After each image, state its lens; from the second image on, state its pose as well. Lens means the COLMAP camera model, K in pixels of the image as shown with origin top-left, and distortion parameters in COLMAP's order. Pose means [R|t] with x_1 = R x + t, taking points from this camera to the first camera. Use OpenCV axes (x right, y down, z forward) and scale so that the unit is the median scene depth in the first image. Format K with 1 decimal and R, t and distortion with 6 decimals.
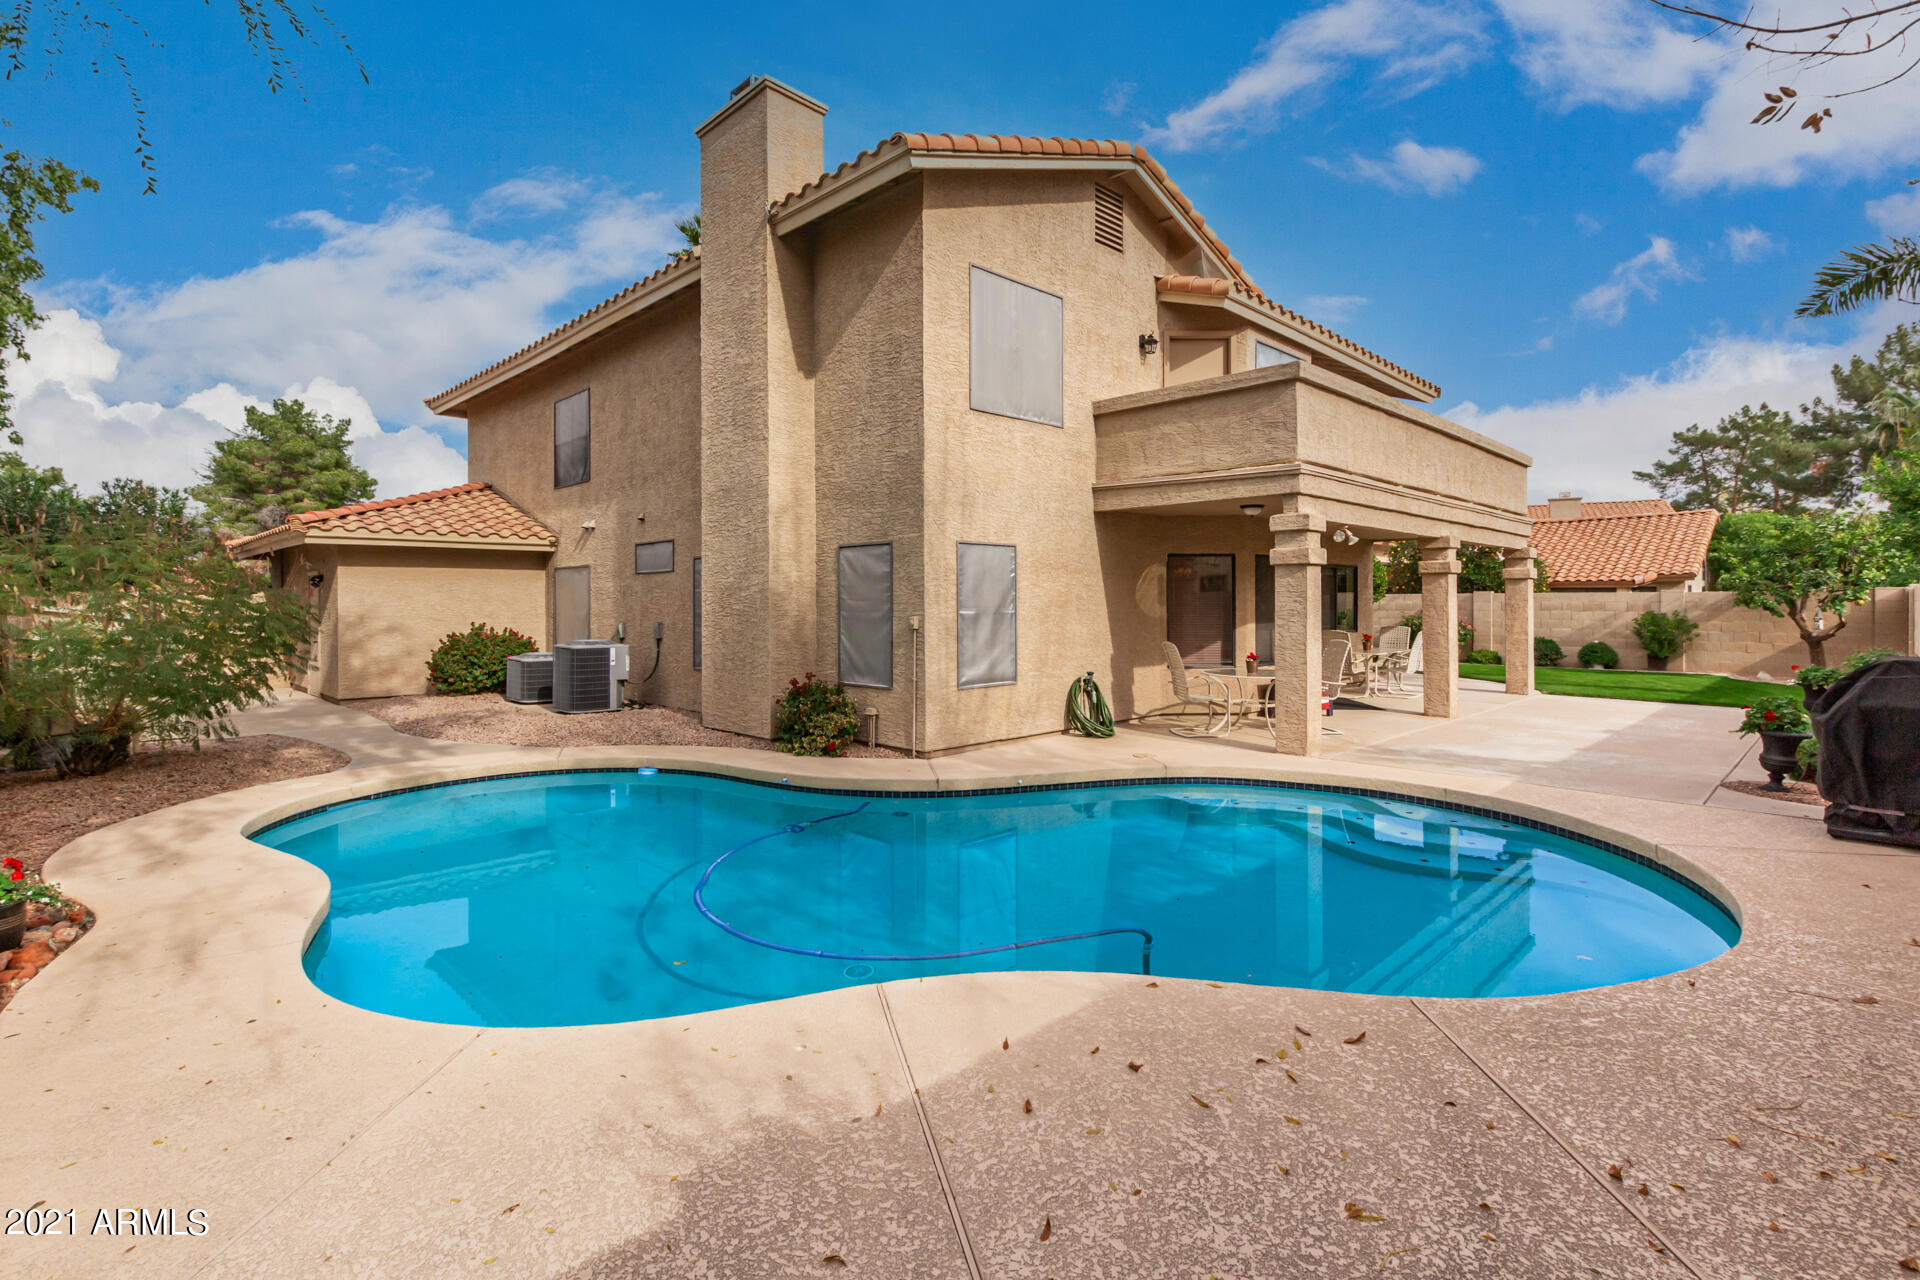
lens RADIAL K [[877.7, 0, 966.2], [0, 877.7, 635.4], [0, 0, 1]] dist [0.012941, -0.005474]
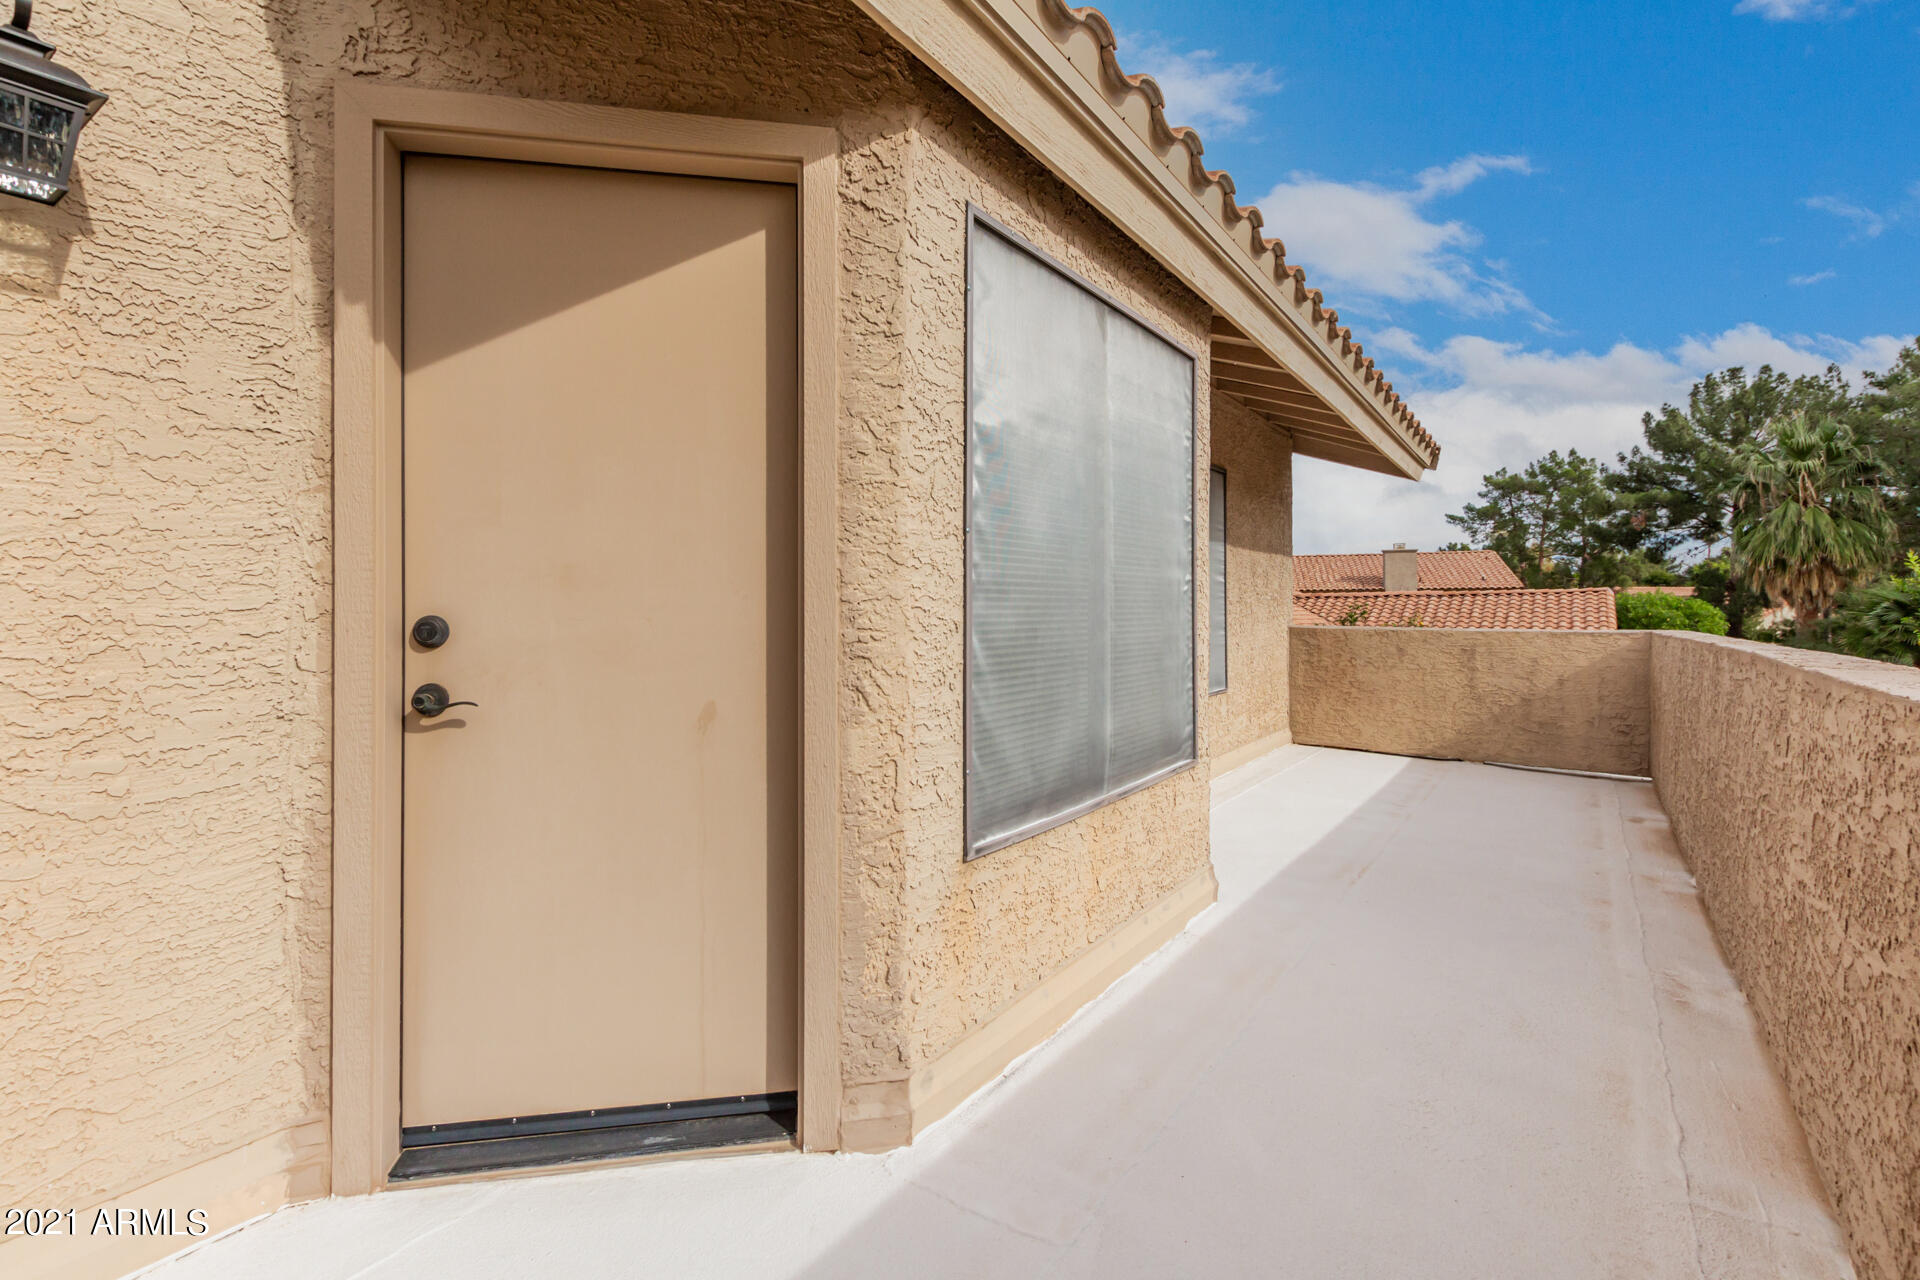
lens RADIAL K [[877.7, 0, 954.3], [0, 877.7, 640.7], [0, 0, 1]] dist [0.012941, -0.005474]
pose [[0.983713, -0.008880, 0.179525, 0.060438], [0.010588, 0.999907, -0.008558, -0.051061], [-0.179432, 0.010320, 0.983716, 0.170050]]
